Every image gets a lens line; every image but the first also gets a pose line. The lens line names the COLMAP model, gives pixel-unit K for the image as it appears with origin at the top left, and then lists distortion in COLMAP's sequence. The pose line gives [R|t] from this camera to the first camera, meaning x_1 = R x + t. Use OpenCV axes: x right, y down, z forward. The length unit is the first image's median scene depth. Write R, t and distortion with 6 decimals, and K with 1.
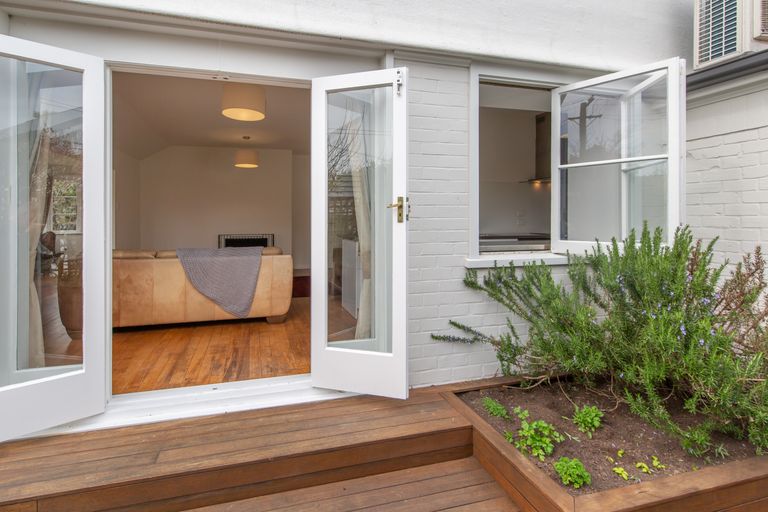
lens RADIAL K [[336.2, 0, 383.3], [0, 336.2, 216.8], [0, 0, 1]] dist [-0.000150, -0.000048]
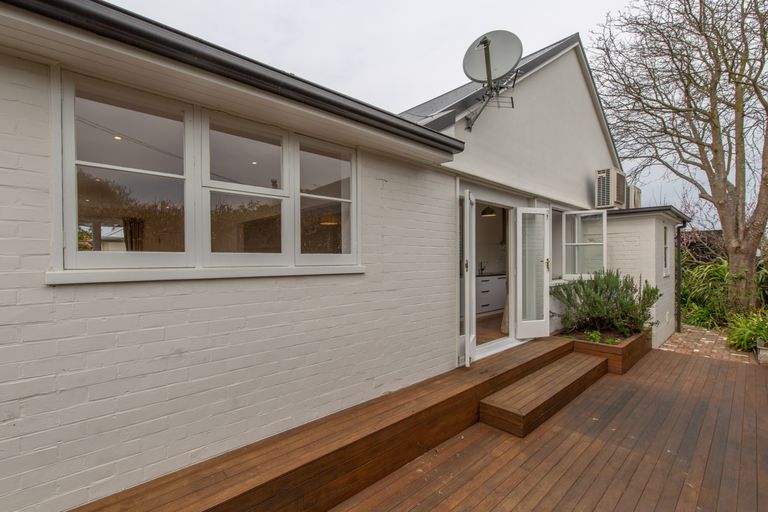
lens RADIAL K [[340.0, 0, 384.0], [0, 340.0, 256.0], [0, 0, 1]] dist [0.001491, 0.000786]
pose [[0.880115, 0.006660, 0.474715, -2.143922], [-0.005493, 0.999978, -0.003844, -0.058203], [-0.474730, 0.000775, 0.880131, -0.644282]]
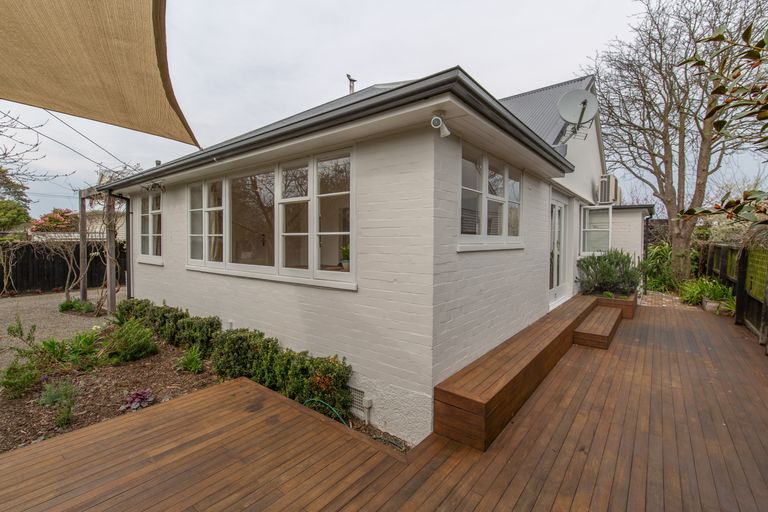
lens RADIAL K [[341.8, 0, 383.6], [0, 341.8, 239.3], [0, 0, 1]] dist [0.000158, 0.000034]
pose [[0.796768, 0.011108, 0.604183, -3.661108], [-0.017752, 0.999830, 0.005028, -0.046753], [-0.604024, -0.014732, 0.796830, -0.597244]]
